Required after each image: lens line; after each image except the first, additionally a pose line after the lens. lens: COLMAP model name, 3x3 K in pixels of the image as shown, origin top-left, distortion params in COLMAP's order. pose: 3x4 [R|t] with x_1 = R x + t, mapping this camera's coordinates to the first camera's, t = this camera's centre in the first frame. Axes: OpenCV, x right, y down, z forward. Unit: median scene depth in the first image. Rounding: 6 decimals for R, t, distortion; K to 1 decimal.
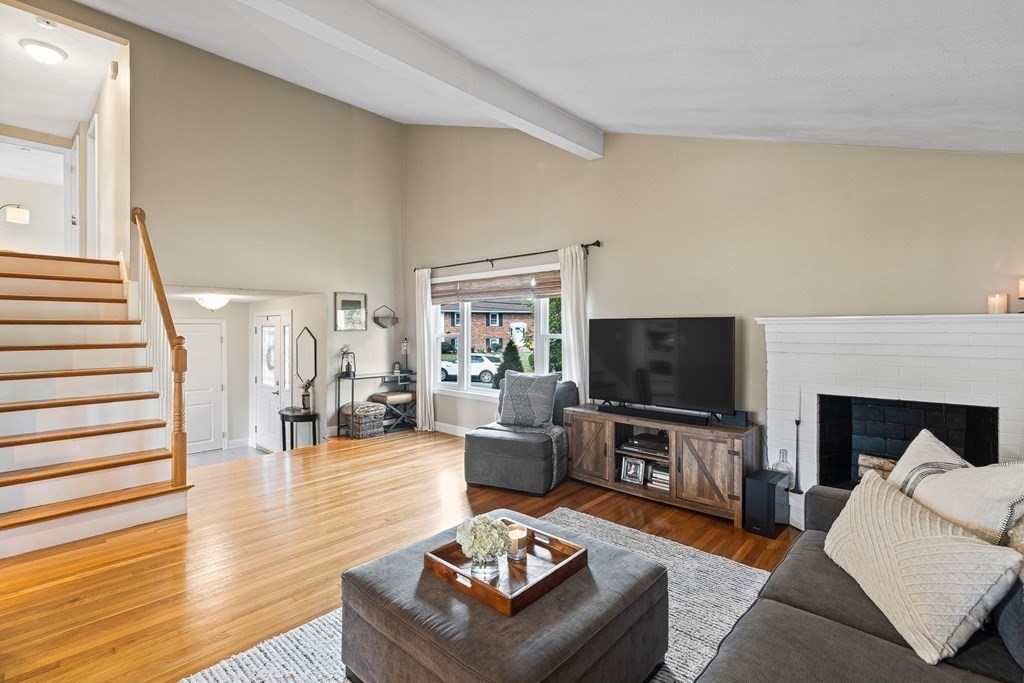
lens RADIAL K [[472.0, 0, 509.2], [0, 472.0, 330.0], [0, 0, 1]] dist [-0.001283, 0.000620]
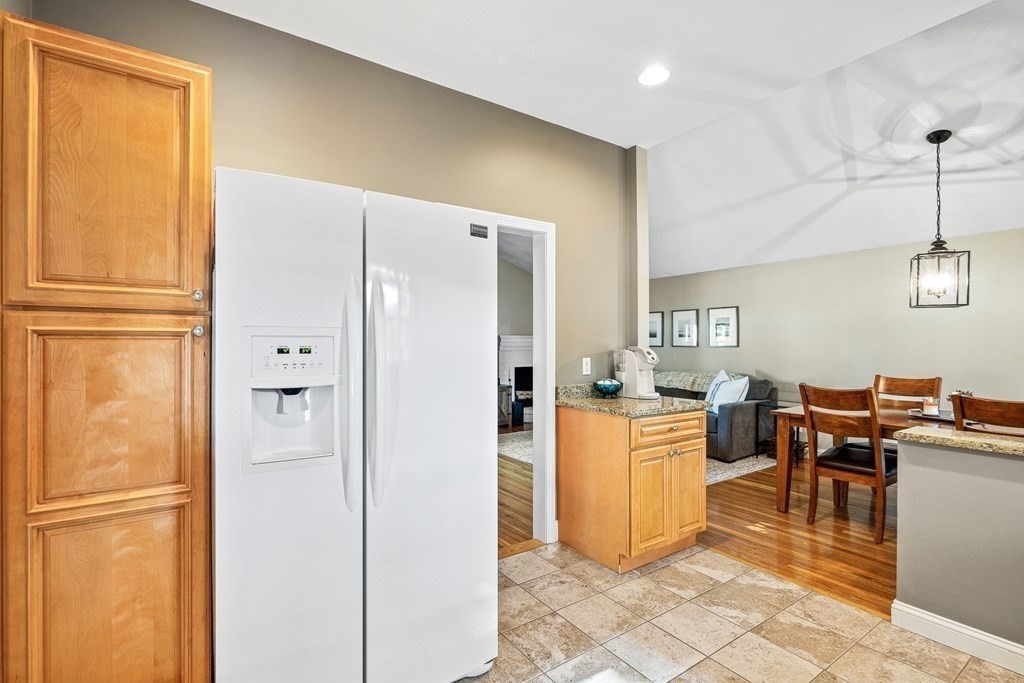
lens RADIAL K [[475.5, 0, 512.0], [0, 475.5, 341.5], [0, 0, 1]] dist [-0.003512, 0.000160]
pose [[0.217343, 0.005945, 0.976077, -0.938907], [0.002743, 0.999974, -0.006702, 0.009988], [-0.976092, 0.004134, 0.217321, 0.256297]]
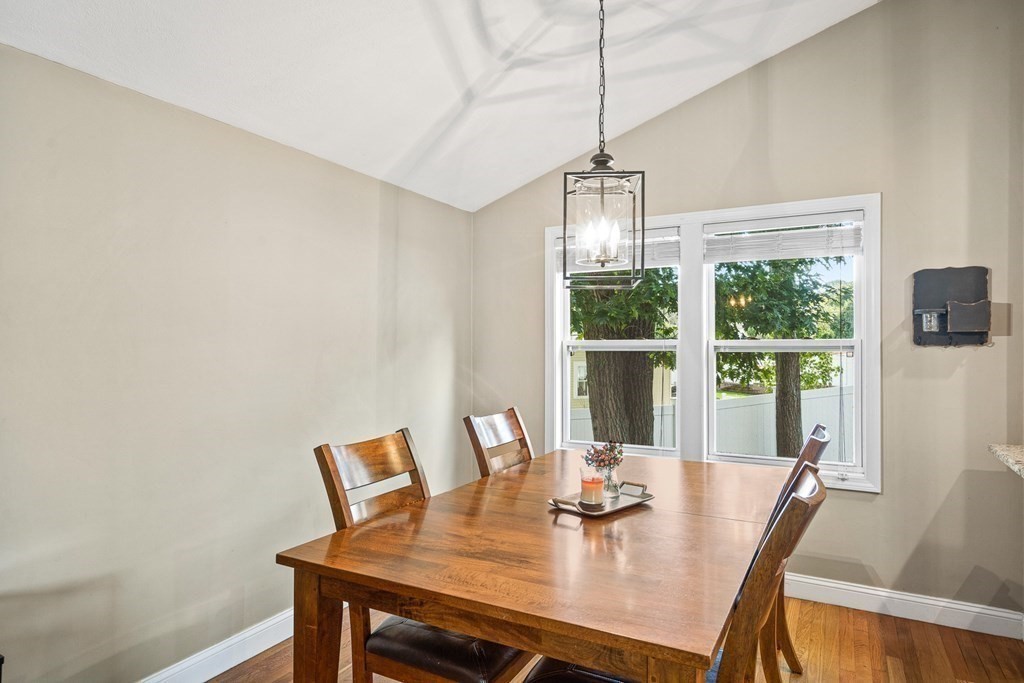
lens RADIAL K [[608.0, 0, 507.2], [0, 608.0, 343.3], [0, 0, 1]] dist [0.002459, 0.000953]
pose [[-0.969081, 0.004769, -0.246696, -0.174062], [0.004627, 0.999989, 0.001157, 0.001376], [0.246698, -0.000021, -0.969092, 0.226742]]
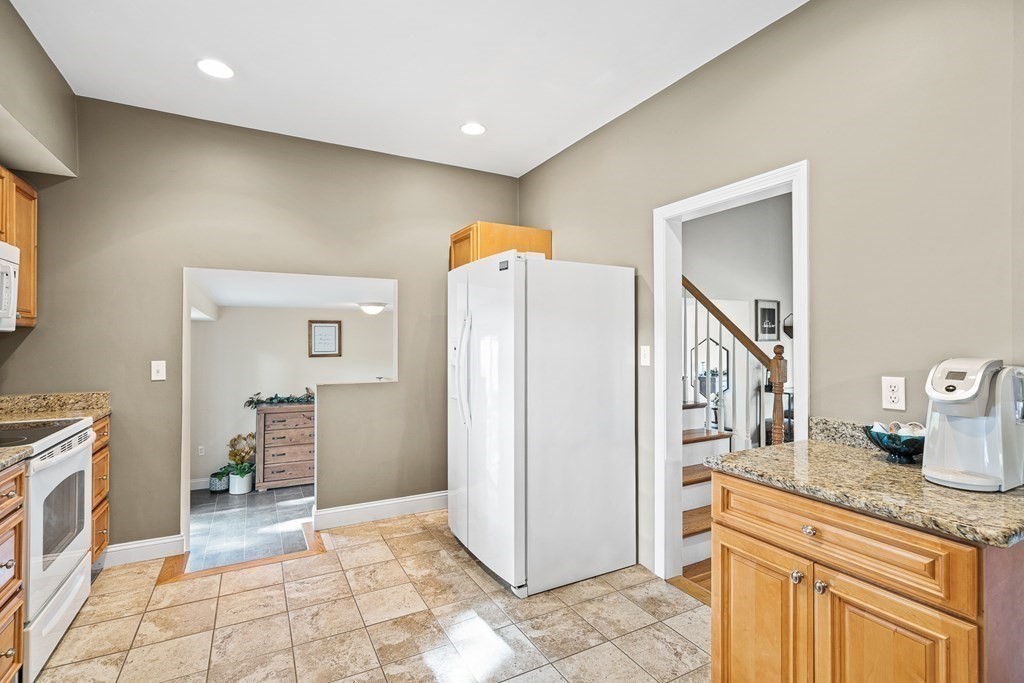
lens RADIAL K [[475.6, 0, 512.1], [0, 475.6, 337.7], [0, 0, 1]] dist [-0.000202, 0.000765]
pose [[0.948194, -0.001035, -0.317690, -0.519642], [-0.002286, 0.999947, -0.010080, 0.005355], [0.317684, 0.010284, 0.948141, -0.046224]]
